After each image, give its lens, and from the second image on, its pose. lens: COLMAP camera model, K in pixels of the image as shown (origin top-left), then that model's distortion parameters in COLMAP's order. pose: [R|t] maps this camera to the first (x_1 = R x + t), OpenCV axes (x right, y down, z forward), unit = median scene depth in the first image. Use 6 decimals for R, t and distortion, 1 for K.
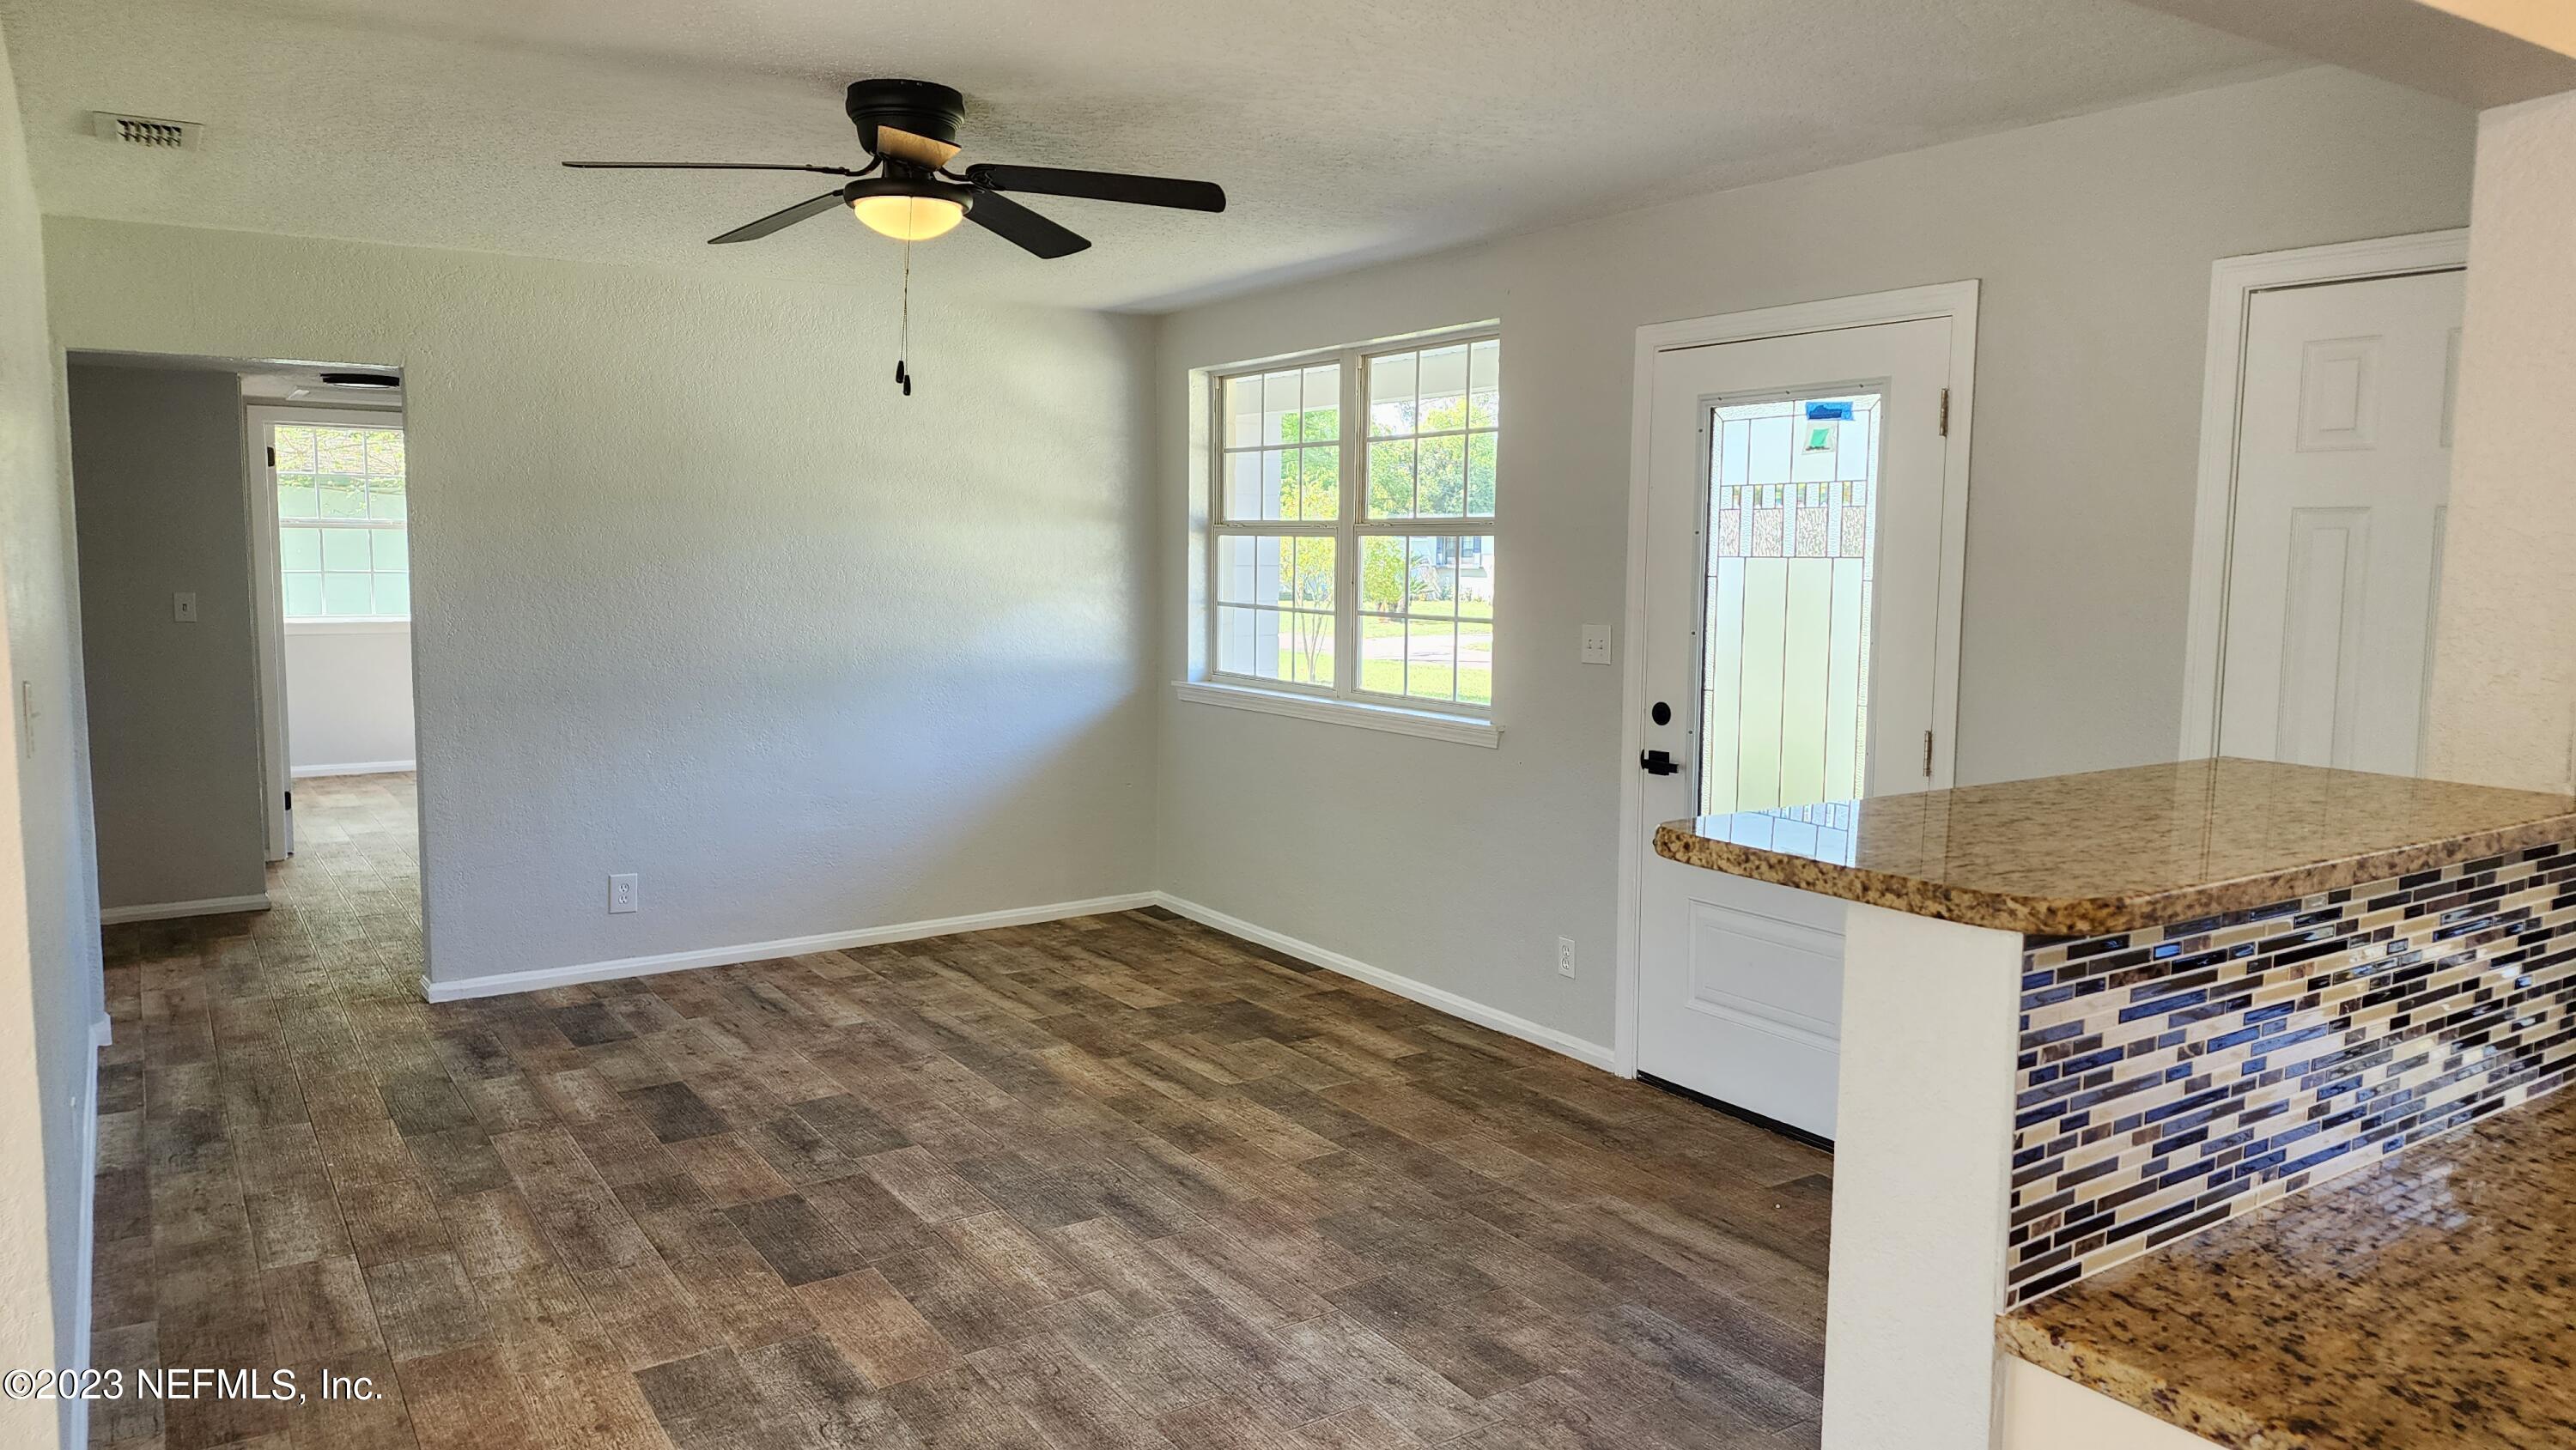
lens RADIAL K [[1770.7, 0, 1276.0], [0, 1770.7, 707.8], [0, 0, 1]] dist [0.090632, -0.059198]
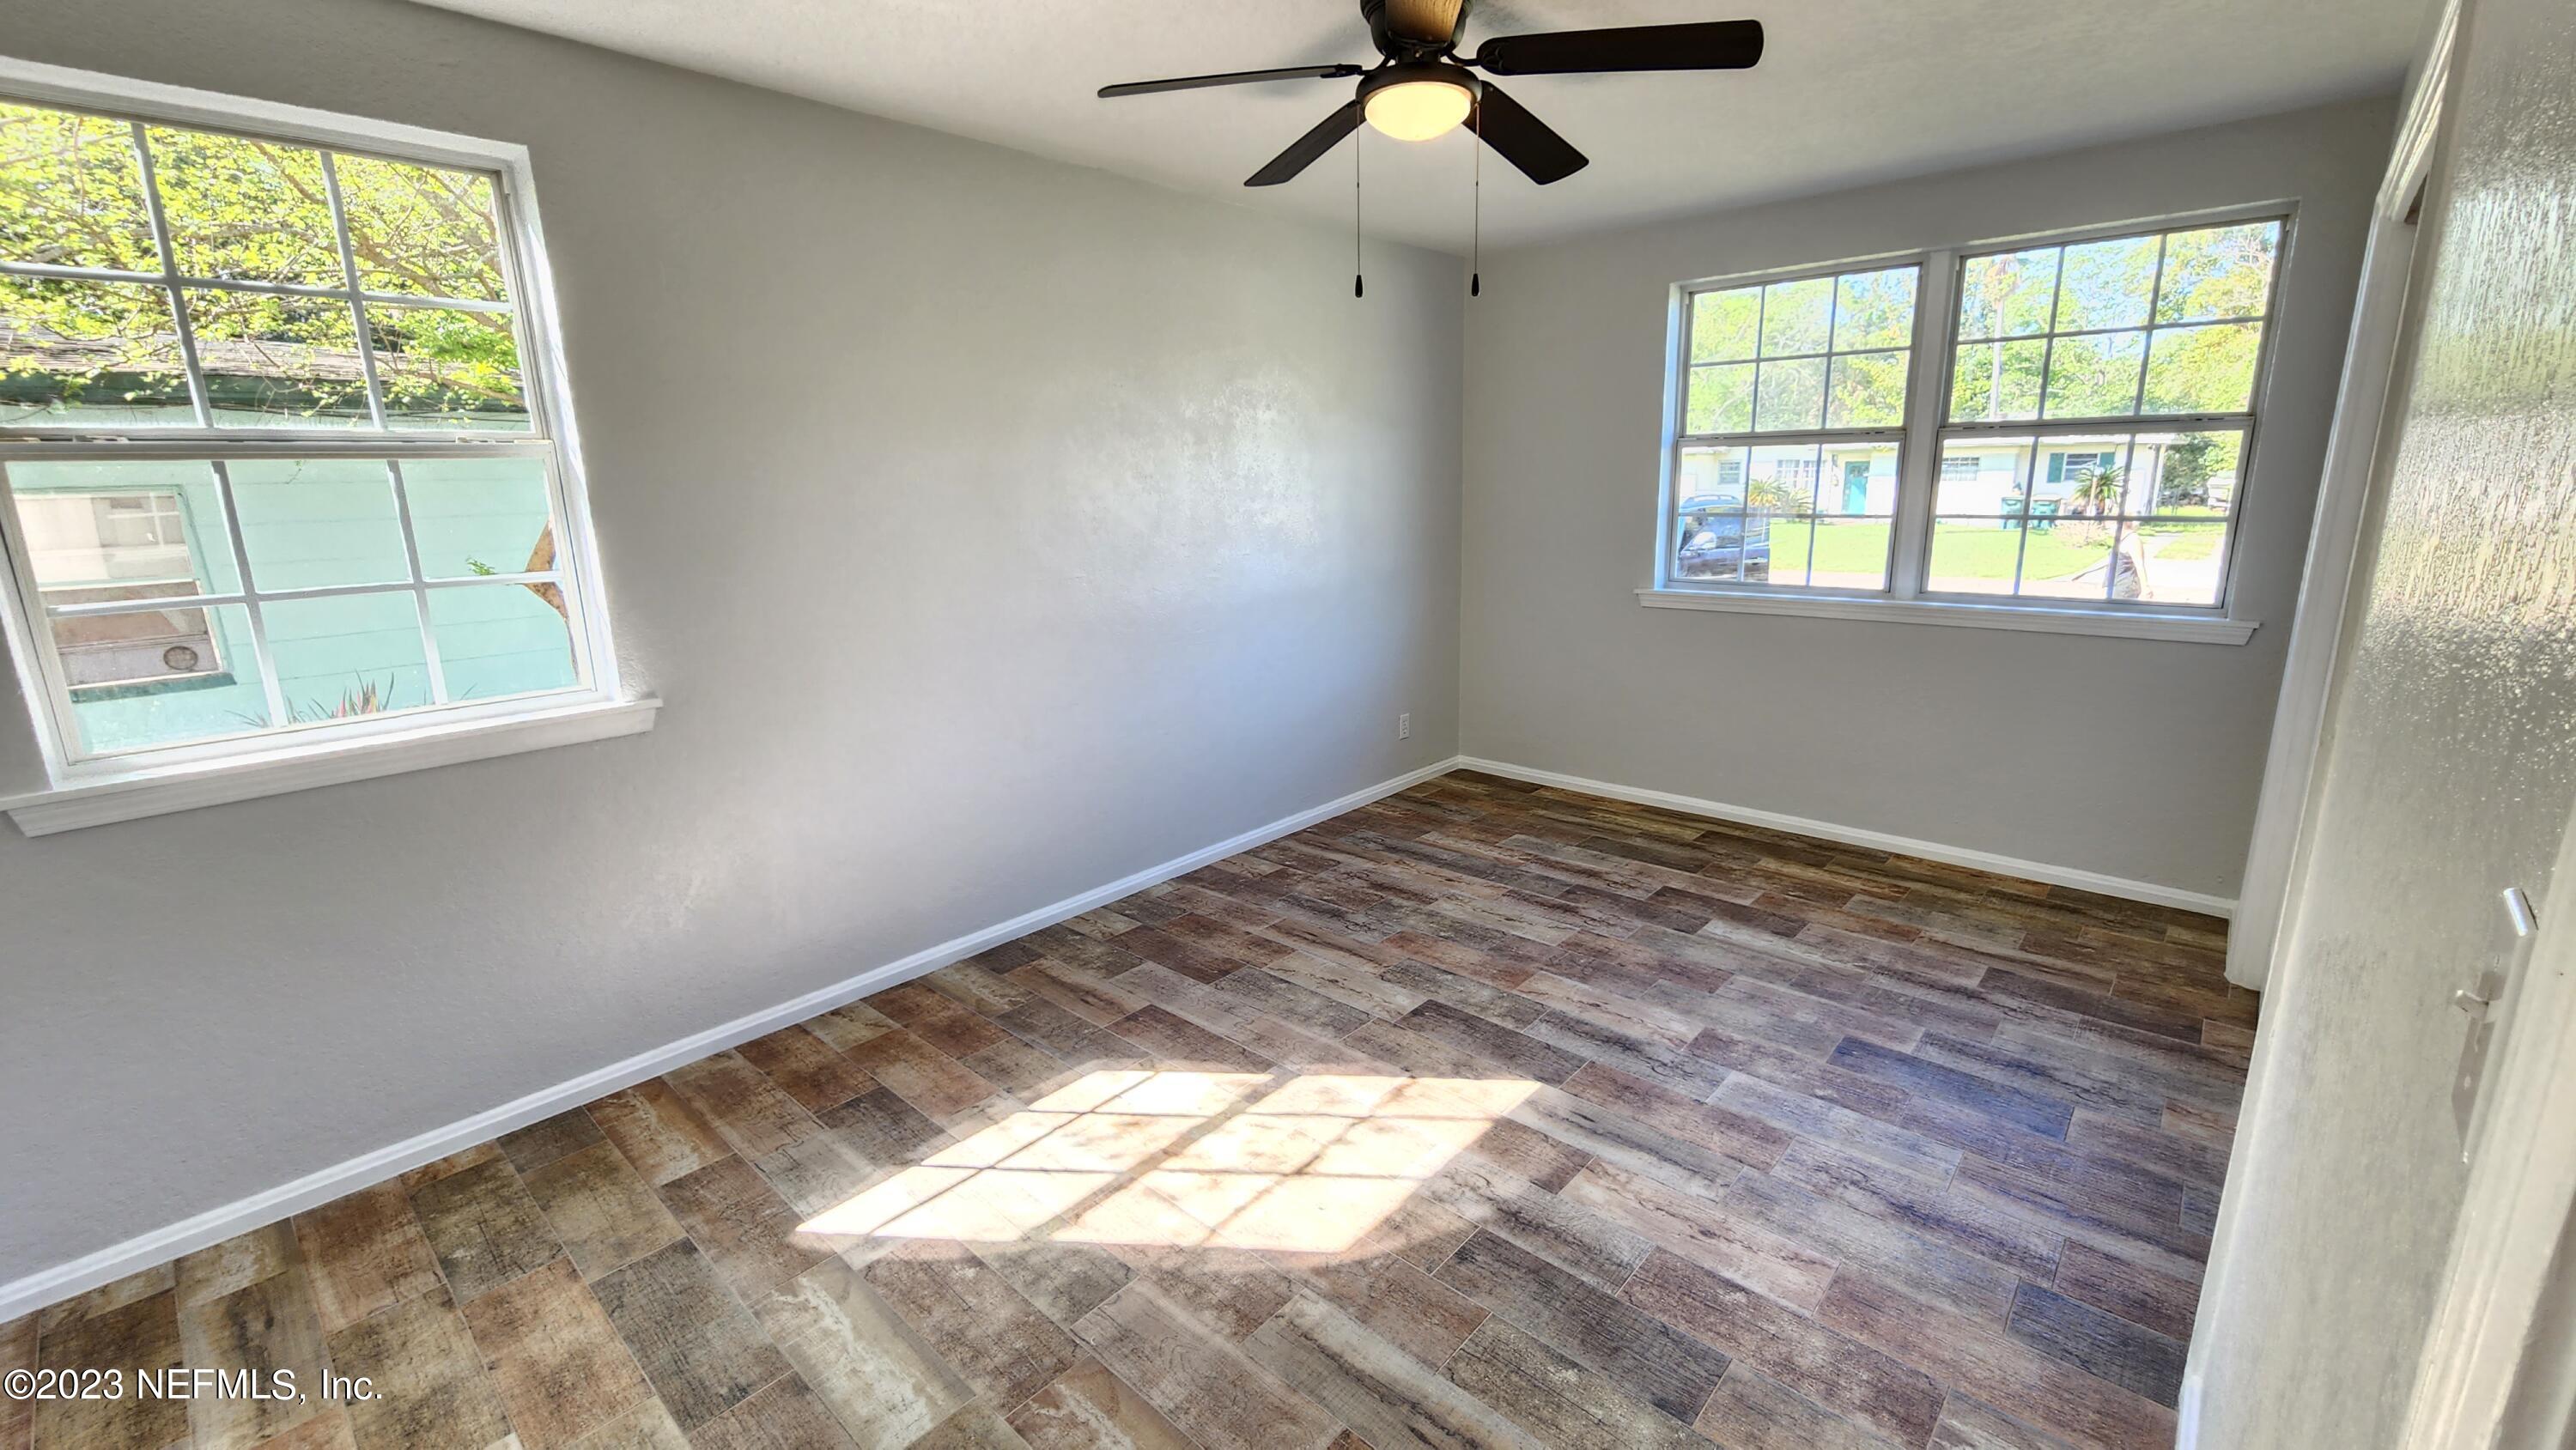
lens RADIAL K [[1065.9, 0, 1297.1], [0, 1065.9, 727.8], [0, 0, 1]] dist [-0.036887, -0.000591]
pose [[0.971614, -0.083071, 0.221509, -0.559964], [0.053444, 0.989191, 0.136547, -0.042353], [-0.230458, -0.120833, 0.965551, 0.580548]]
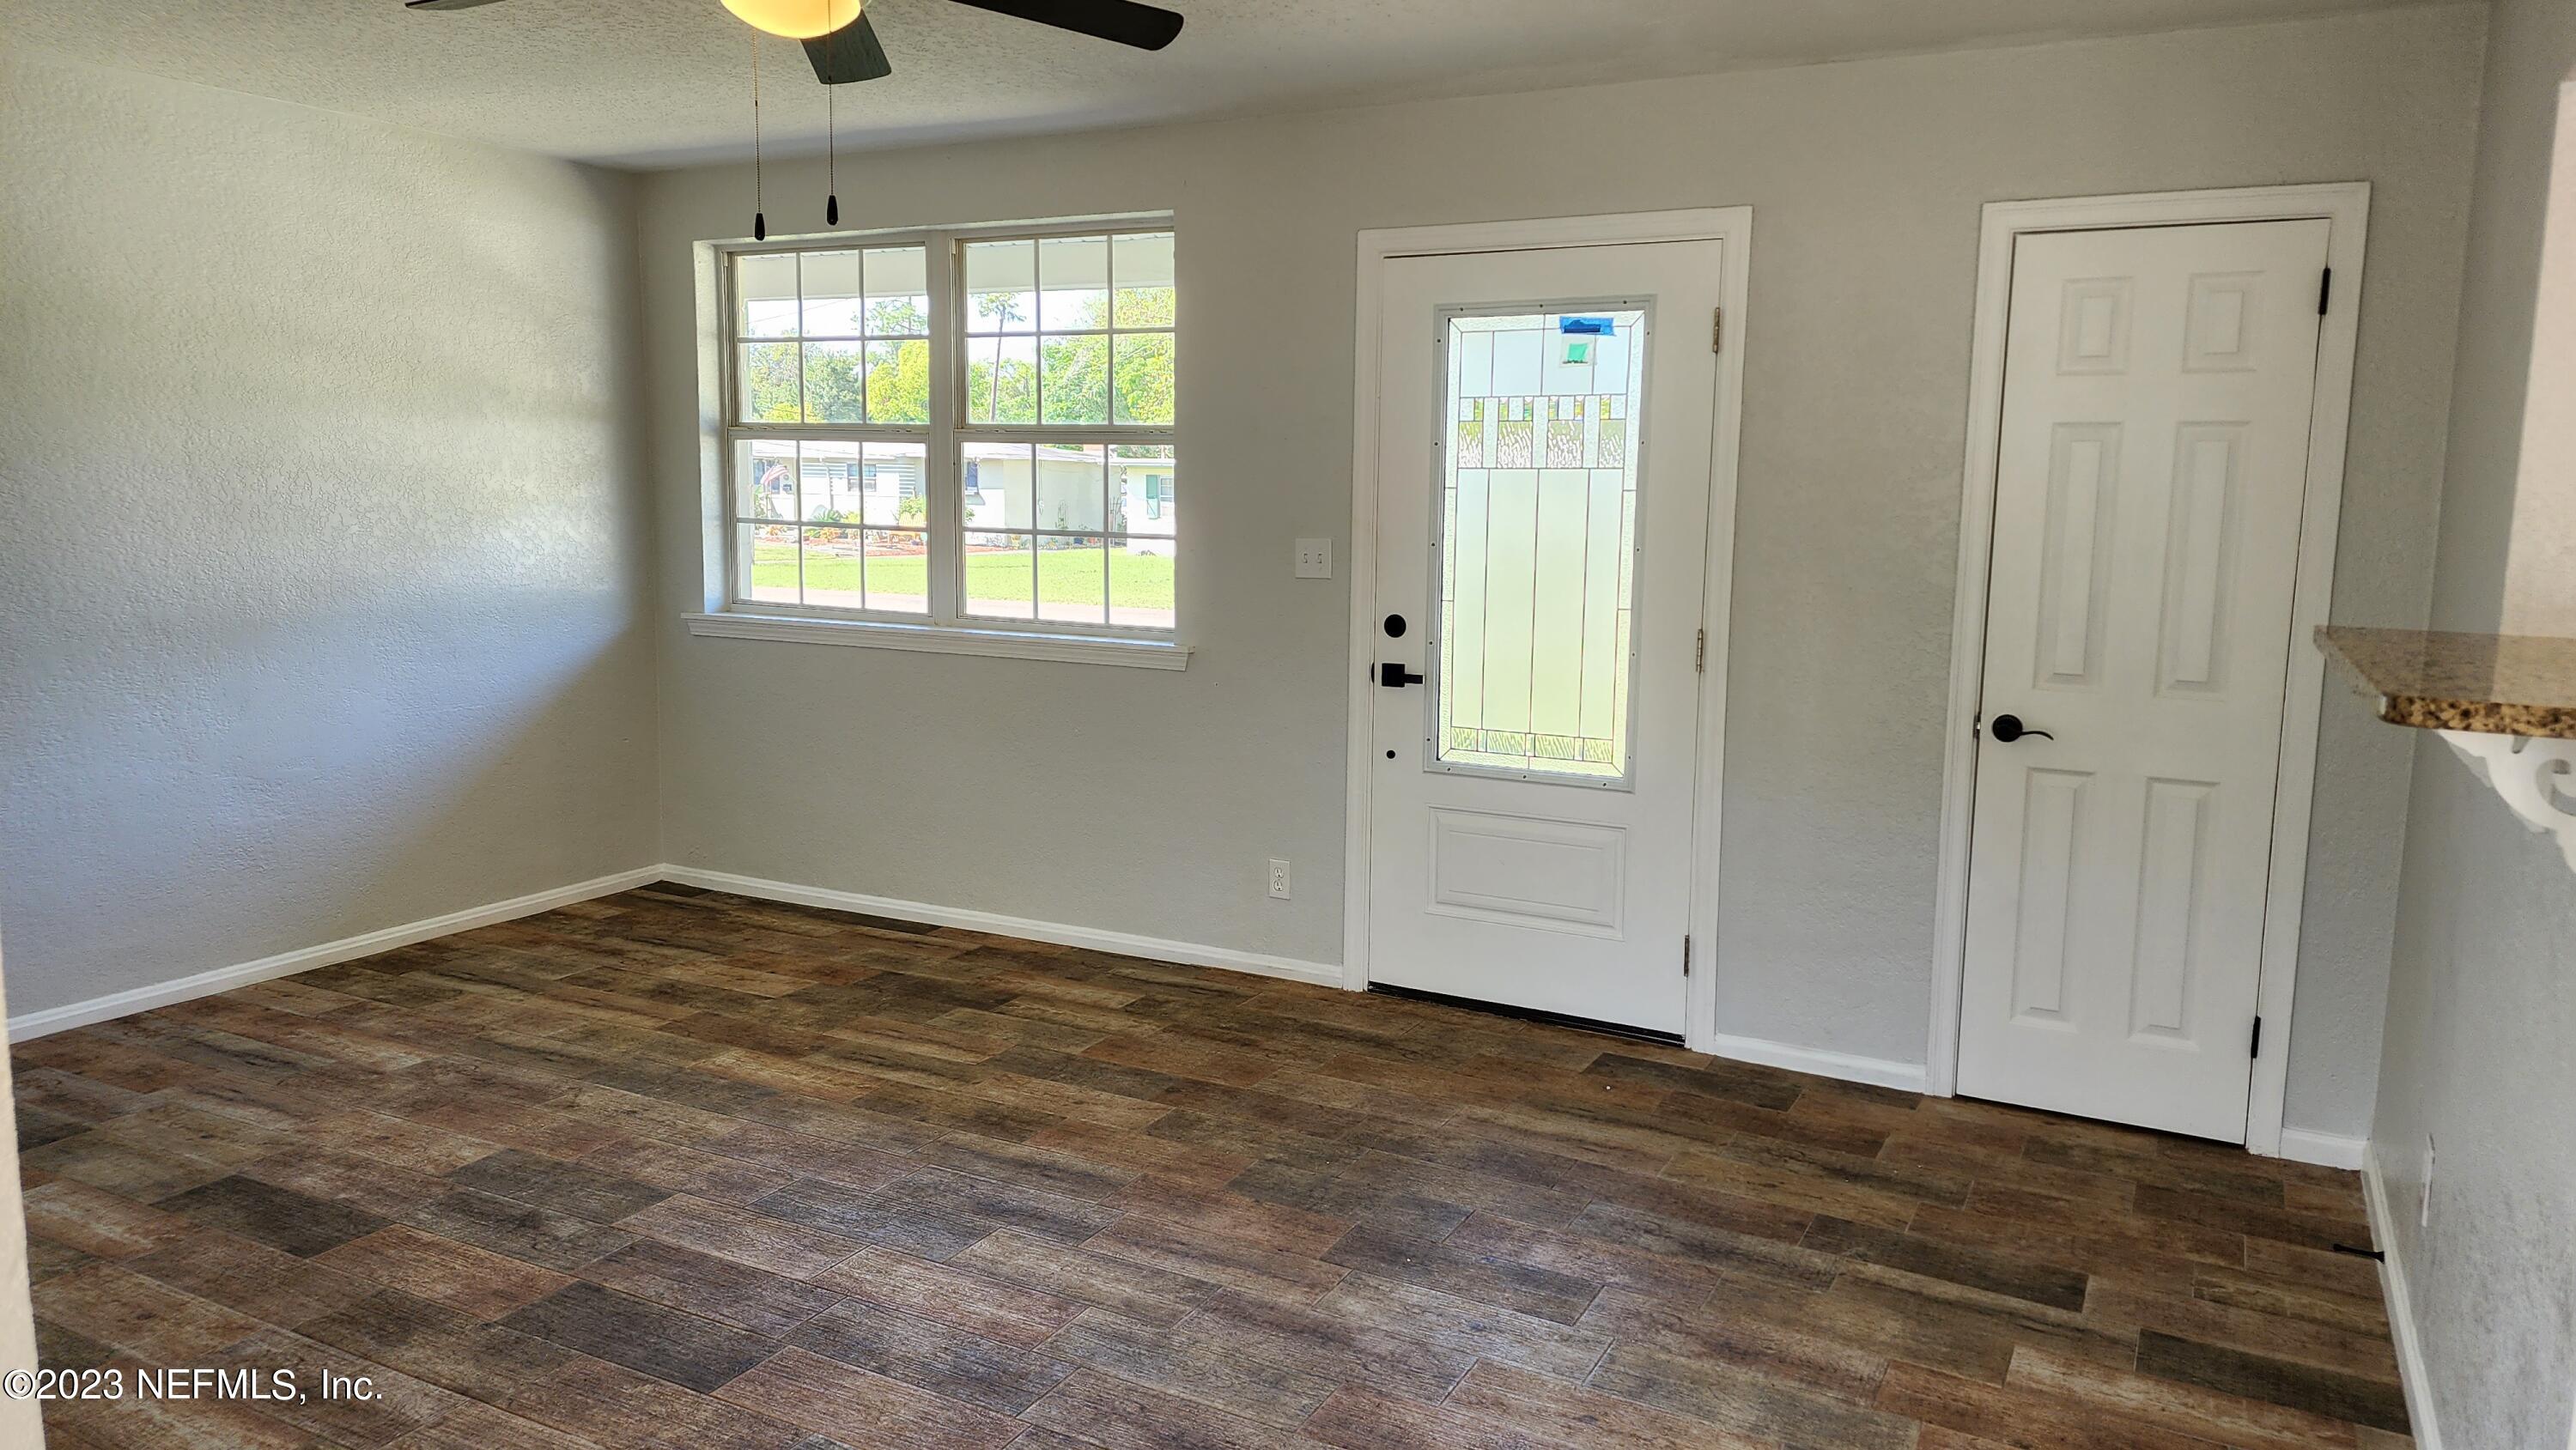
lens RADIAL K [[1770.7, 0, 1348.6], [0, 1770.7, 705.4], [0, 0, 1]] dist [0.090632, -0.059198]
pose [[0.872330, -0.054342, 0.485889, -0.274970], [0.036293, 0.998259, 0.046489, 0.000804], [-0.487569, -0.022920, 0.872783, 0.136339]]
